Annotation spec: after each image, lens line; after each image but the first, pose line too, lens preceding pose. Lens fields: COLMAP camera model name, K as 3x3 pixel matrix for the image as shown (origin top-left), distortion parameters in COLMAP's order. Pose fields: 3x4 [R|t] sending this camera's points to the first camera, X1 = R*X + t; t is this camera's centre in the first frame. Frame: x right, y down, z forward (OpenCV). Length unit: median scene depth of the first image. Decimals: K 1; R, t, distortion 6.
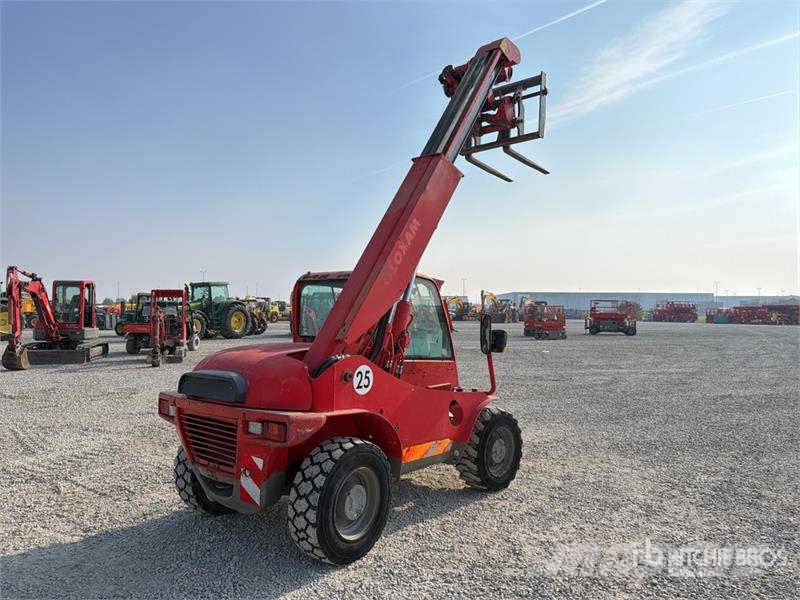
lens RADIAL K [[568.0, 0, 394.4], [0, 568.0, 303.1], [0, 0, 1]] dist [0.109227, -0.135832]
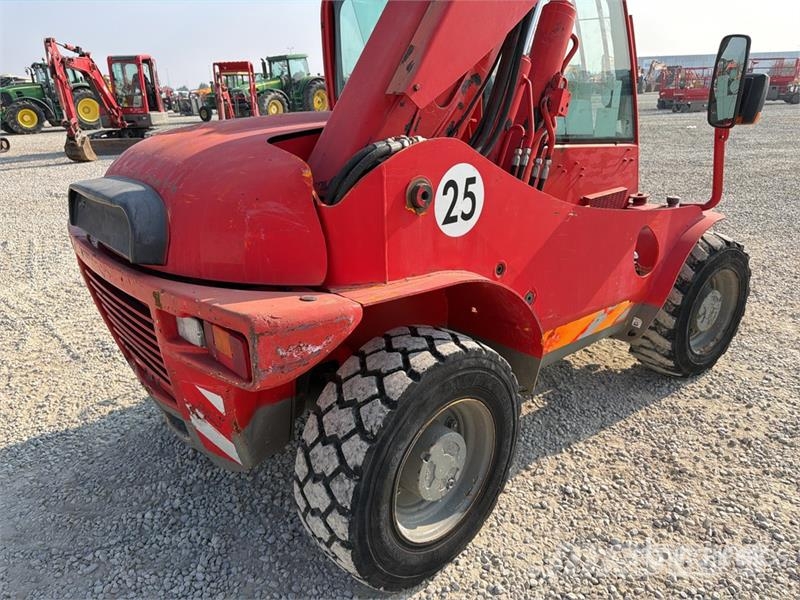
lens RADIAL K [[573.0, 0, 394.7], [0, 573.0, 303.3], [0, 0, 1]] dist [0.003863, -0.006037]
pose [[0.985787, 0.024187, -0.166251, -0.029294], [0.037904, 0.932046, 0.360353, 0.051500], [0.163669, -0.361533, 0.917881, 0.558117]]
